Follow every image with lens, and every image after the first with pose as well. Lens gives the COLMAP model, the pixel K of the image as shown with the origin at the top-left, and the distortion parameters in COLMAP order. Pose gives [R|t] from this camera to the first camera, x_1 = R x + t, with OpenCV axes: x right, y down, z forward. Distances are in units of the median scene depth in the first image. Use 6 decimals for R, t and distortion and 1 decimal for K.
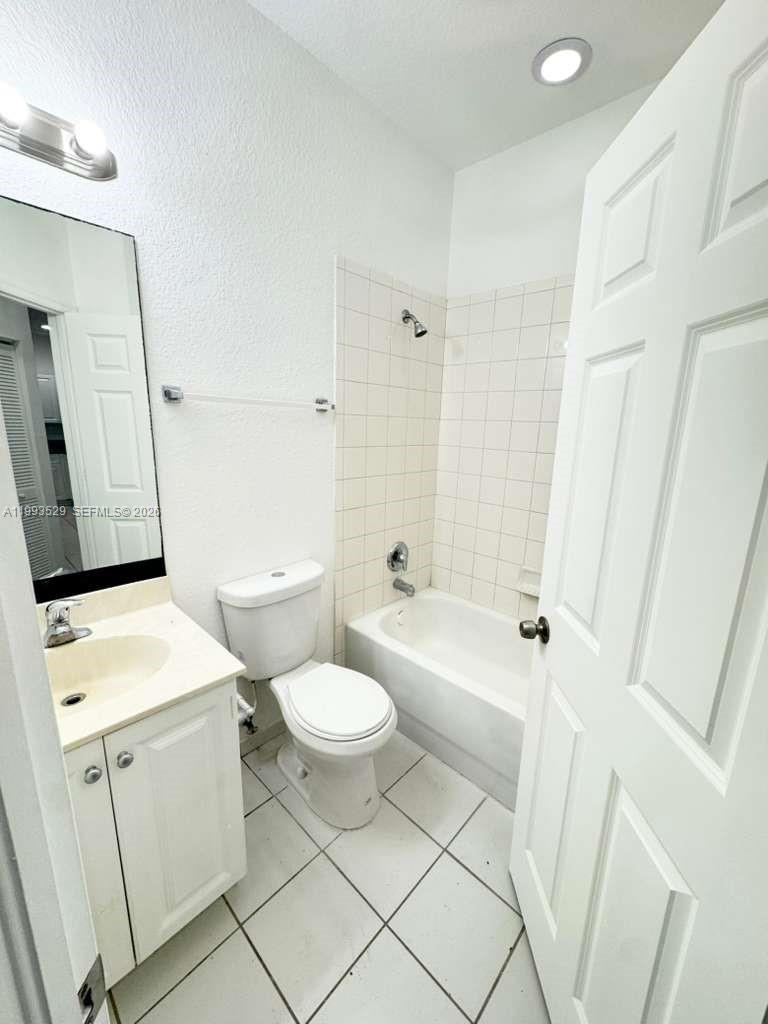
lens RADIAL K [[403.6, 0, 384.3], [0, 403.6, 512.8], [0, 0, 1]] dist [-0.010813, 0.000576]
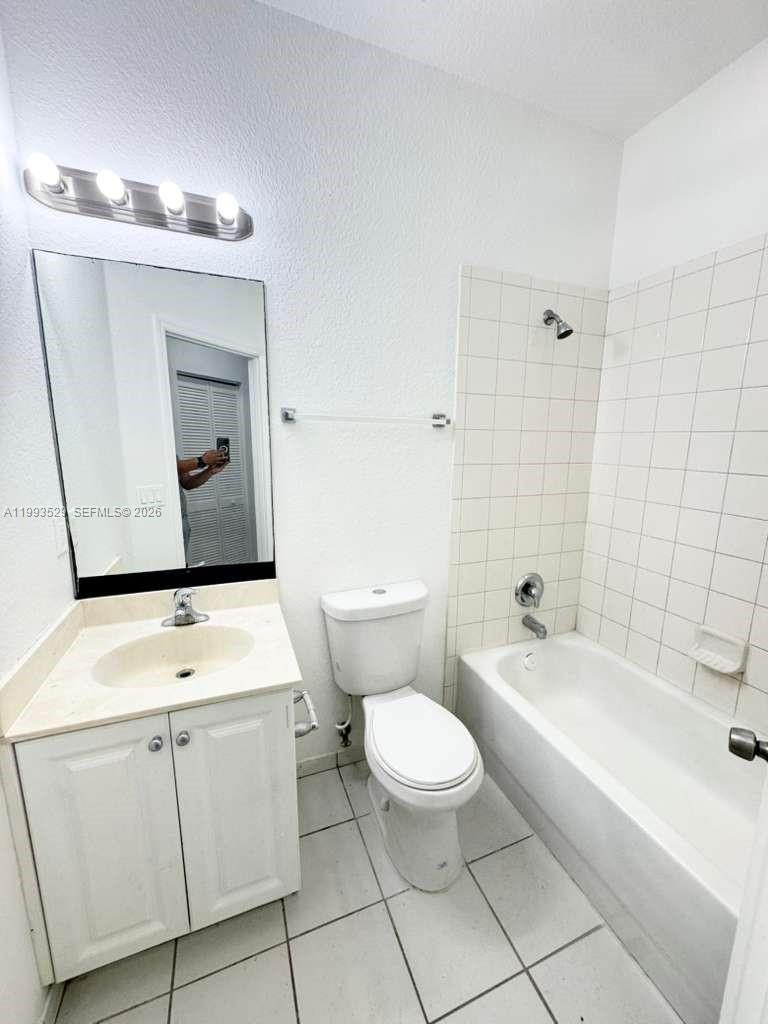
lens RADIAL K [[403.6, 0, 386.8], [0, 403.6, 512.3], [0, 0, 1]] dist [-0.010813, 0.000576]
pose [[0.901891, 0.053603, -0.428624, 0.164506], [-0.074989, 0.996633, -0.033152, -0.008948], [0.425404, 0.062042, 0.902874, 0.102335]]
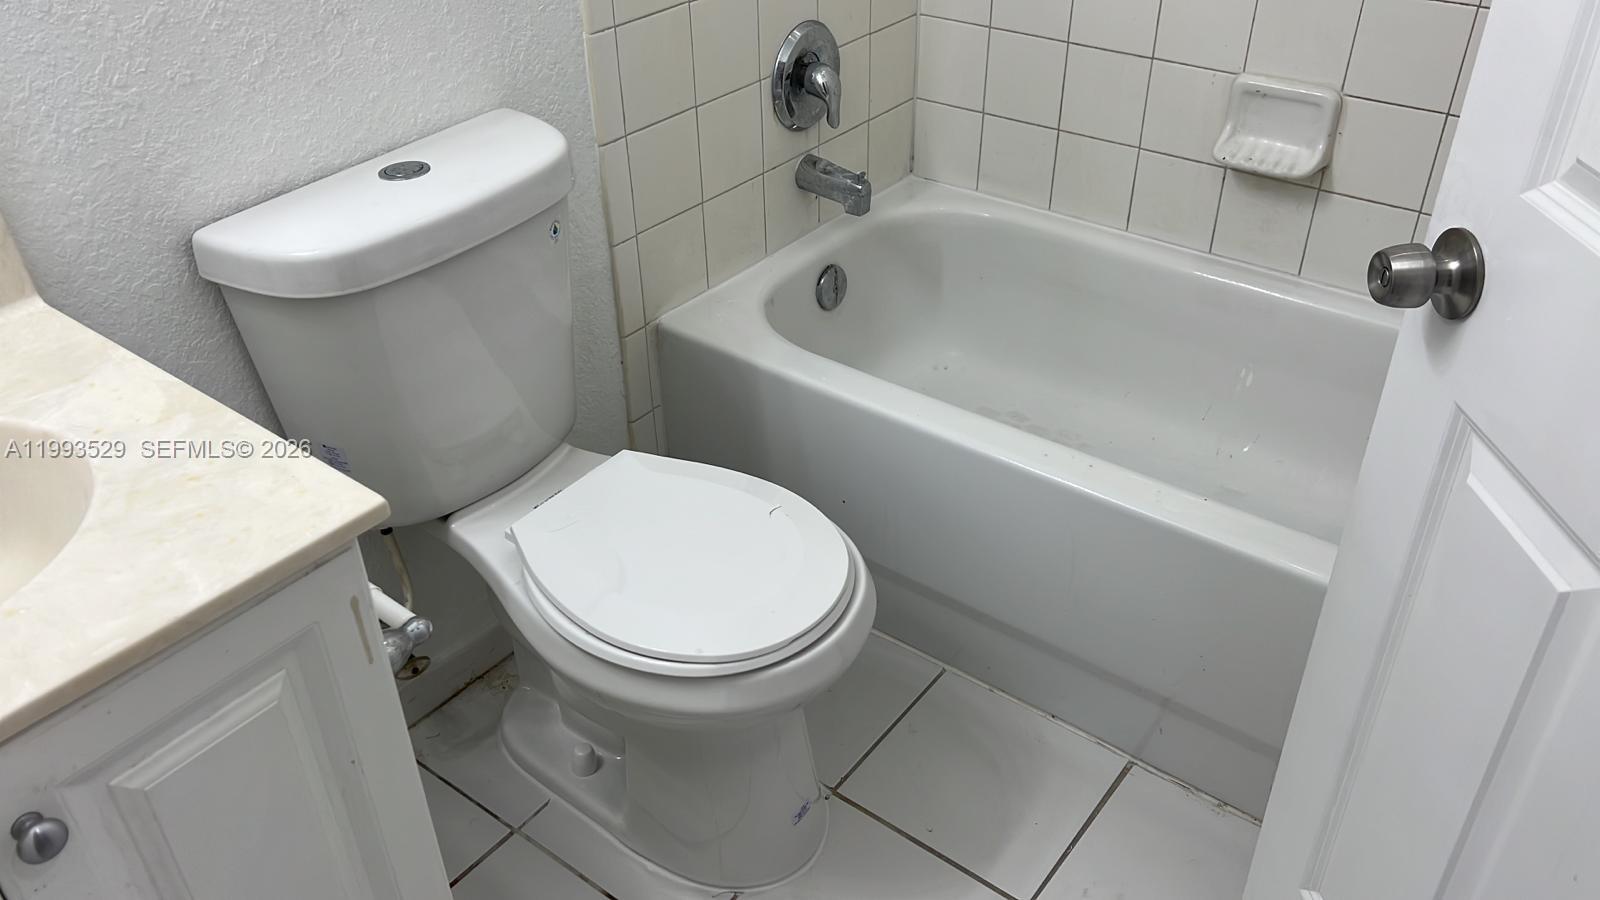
lens RADIAL K [[1255.5, 0, 804.6], [0, 1255.5, 463.7], [0, 0, 1]] dist [0.015906, -0.017184]
pose [[0.993387, -0.096784, 0.061762, -0.066635], [0.065863, 0.921014, 0.383921, 0.026313], [-0.094041, -0.377315, 0.921298, 0.108596]]
